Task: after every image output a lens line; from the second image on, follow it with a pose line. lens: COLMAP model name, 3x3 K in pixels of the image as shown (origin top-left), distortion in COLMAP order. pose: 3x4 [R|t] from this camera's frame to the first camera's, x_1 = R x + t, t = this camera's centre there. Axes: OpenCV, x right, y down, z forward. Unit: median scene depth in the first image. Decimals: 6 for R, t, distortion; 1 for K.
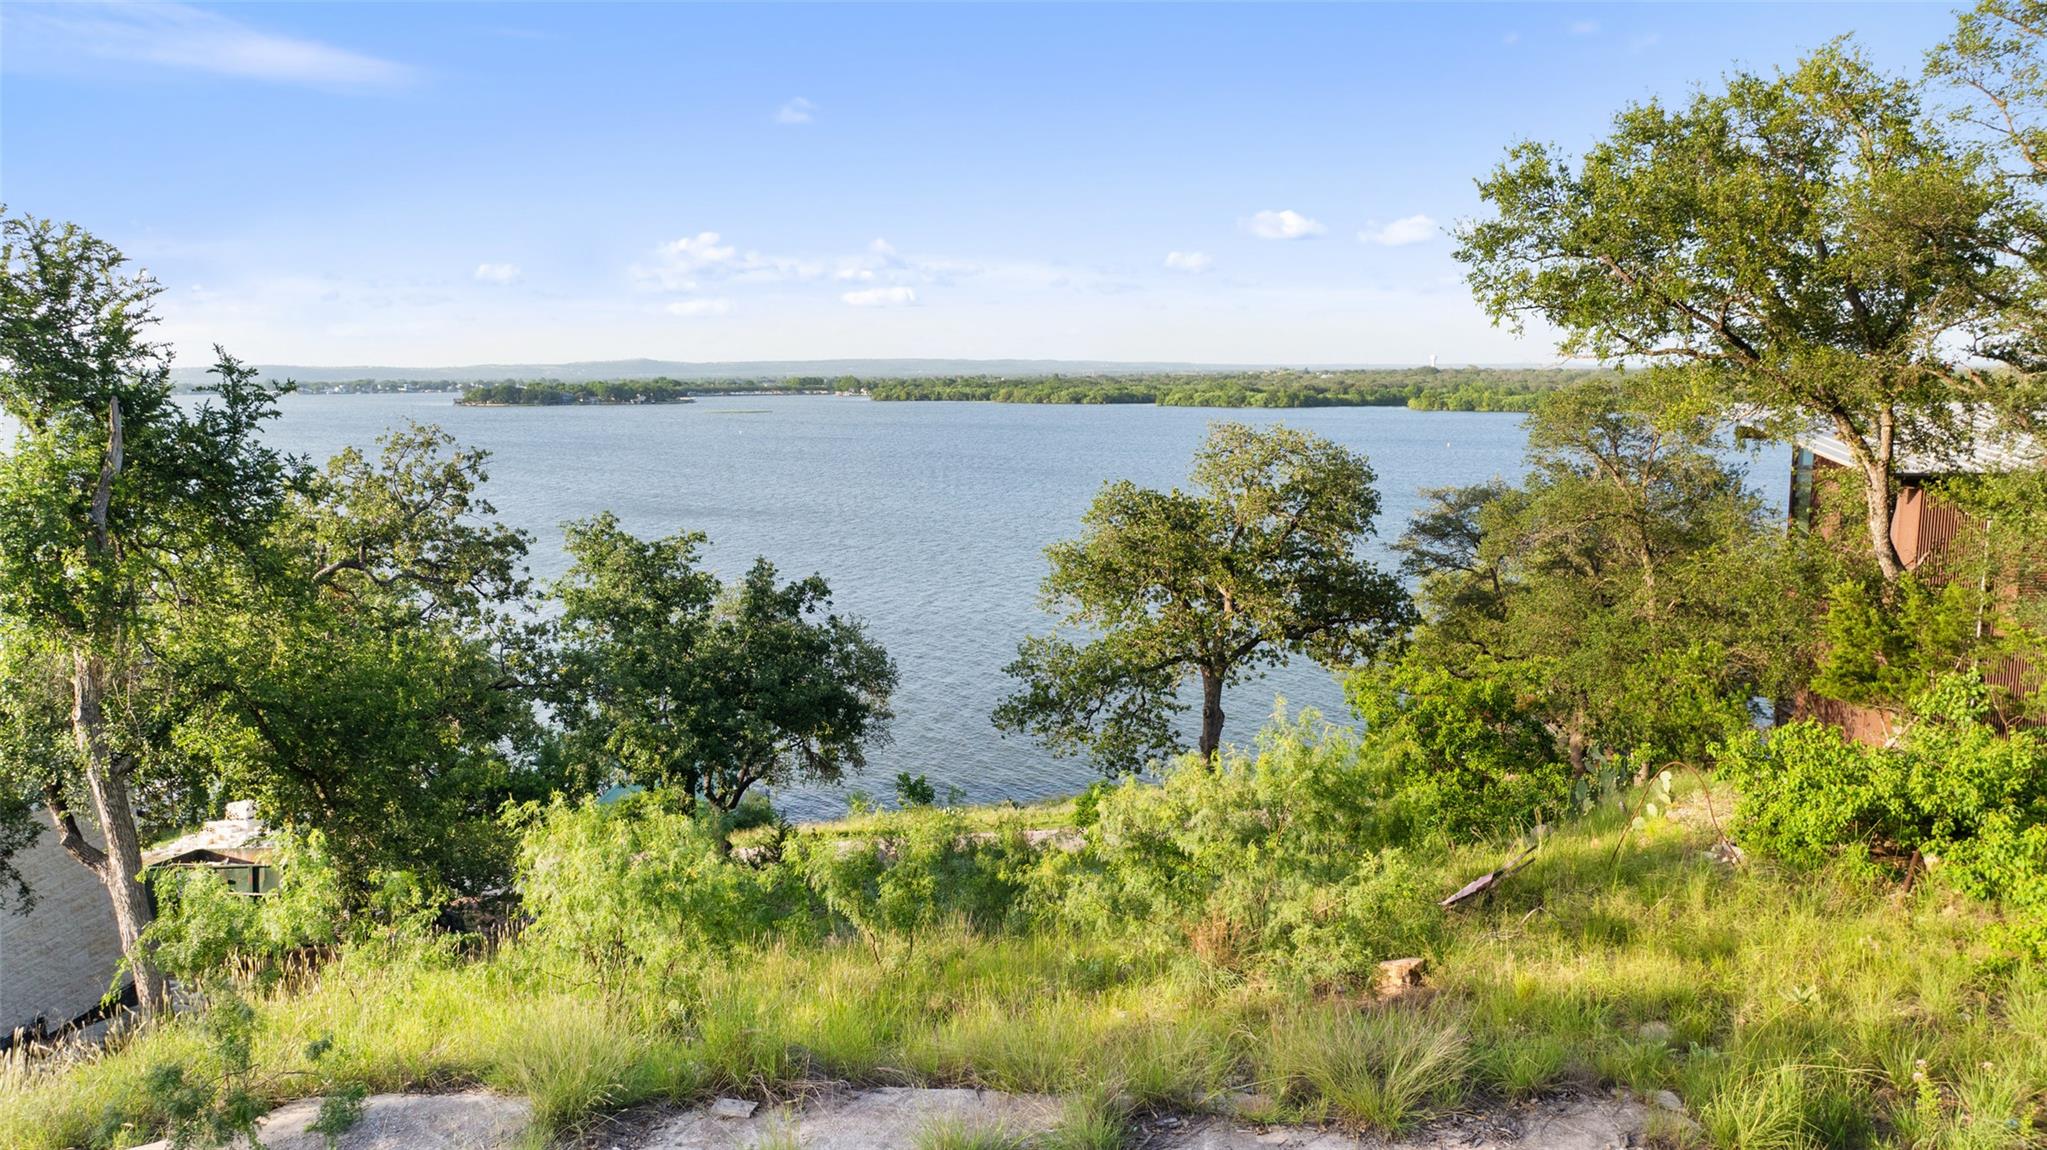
lens RADIAL K [[1430.7, 0, 1028.1], [0, 1430.7, 544.4], [0, 0, 1]] dist [-0.012766, -0.002337]
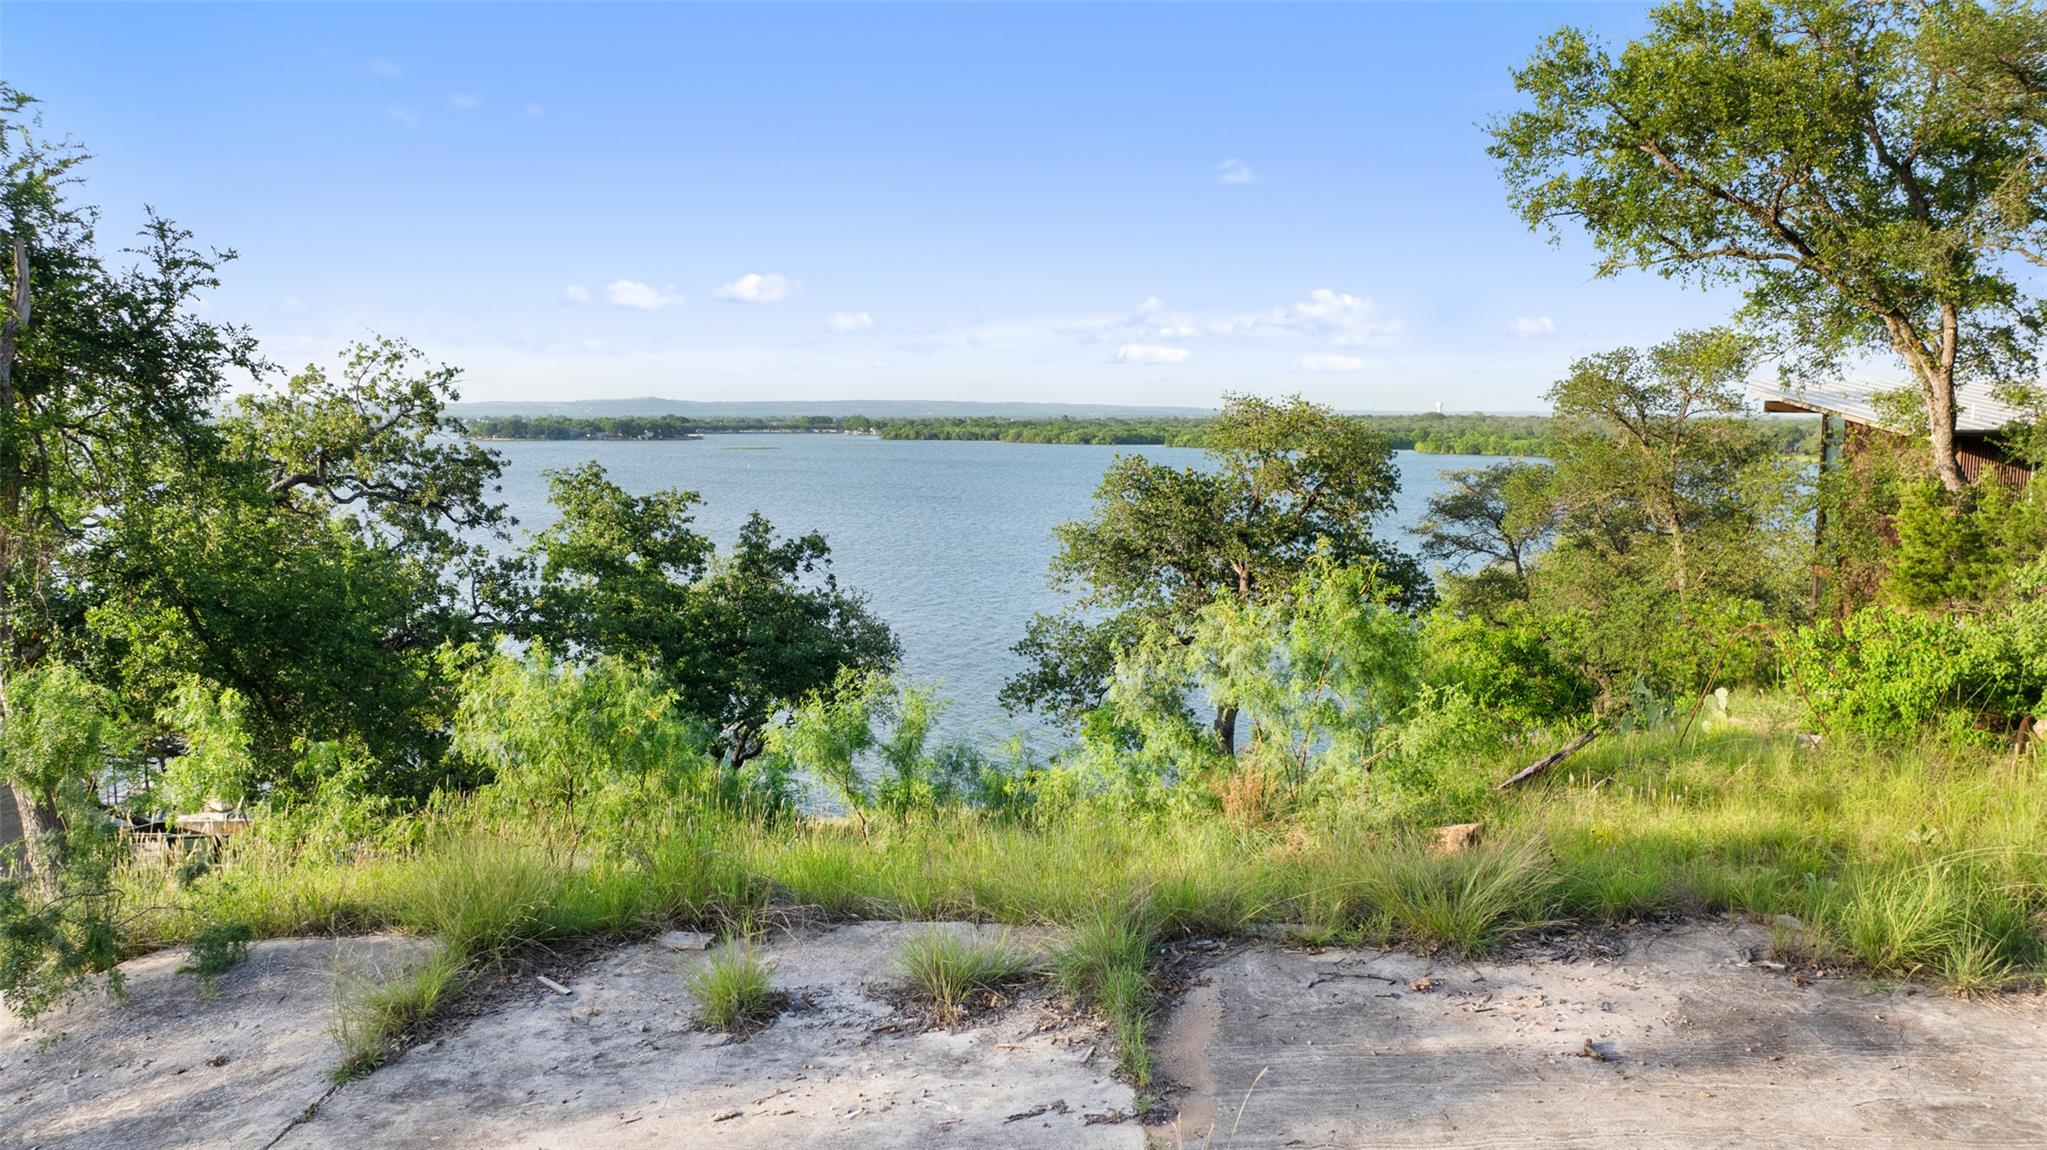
lens RADIAL K [[1424.6, 0, 1056.7], [0, 1424.6, 568.1], [0, 0, 1]] dist [-0.011712, 0.001705]
pose [[0.999904, 0.001472, 0.013769, 0.000182], [-0.001240, 0.999858, -0.016803, 0.061073], [-0.013792, 0.016784, 0.999764, 0.049337]]
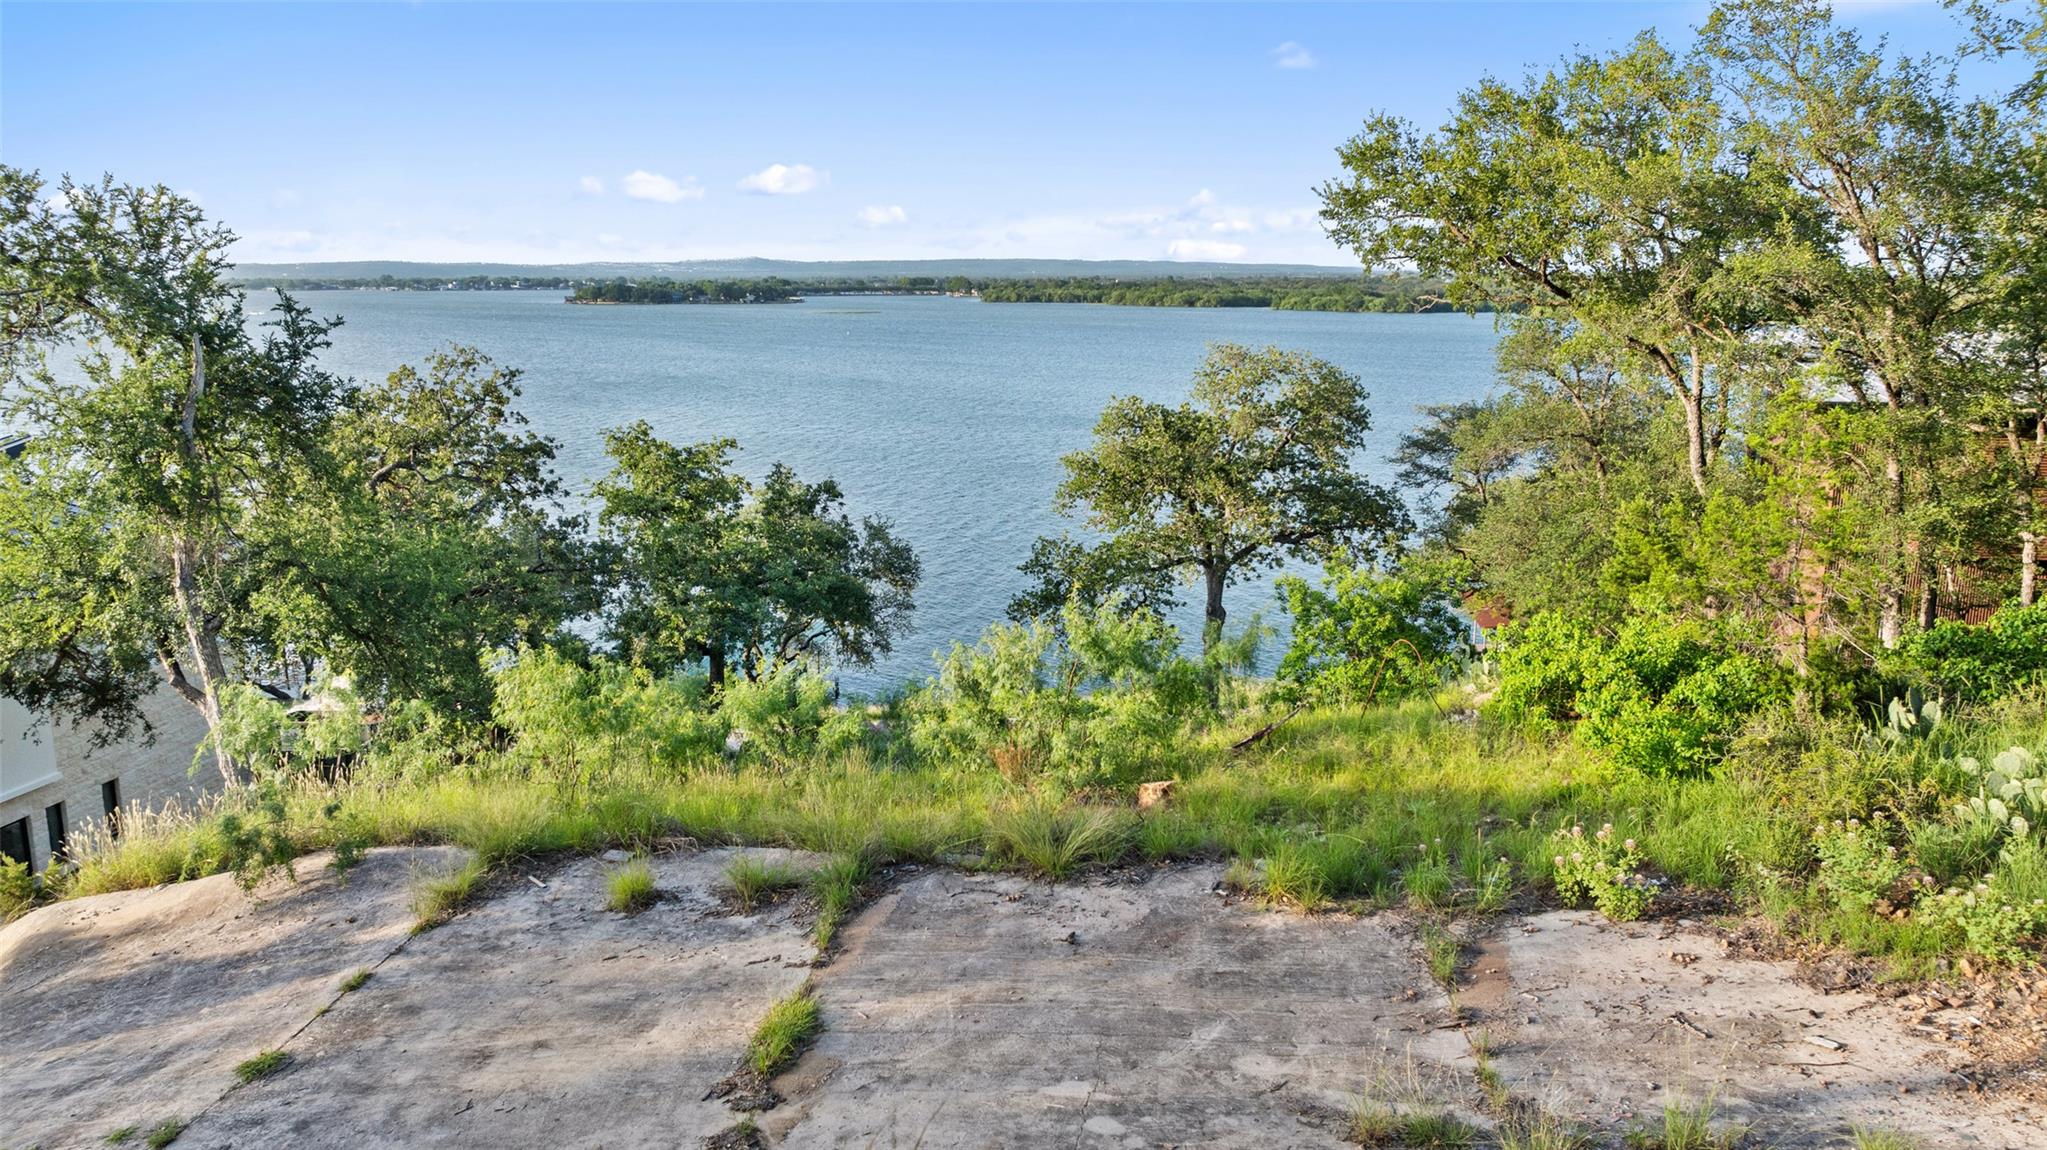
lens RADIAL K [[1441.5, 0, 1103.3], [0, 1441.5, 568.3], [0, 0, 1]] dist [-0.004486, -0.037772]
pose [[0.999363, 0.016645, -0.031572, 0.103722], [-0.013957, 0.996409, 0.083518, -0.006281], [0.032849, -0.083024, 0.996006, -0.127949]]
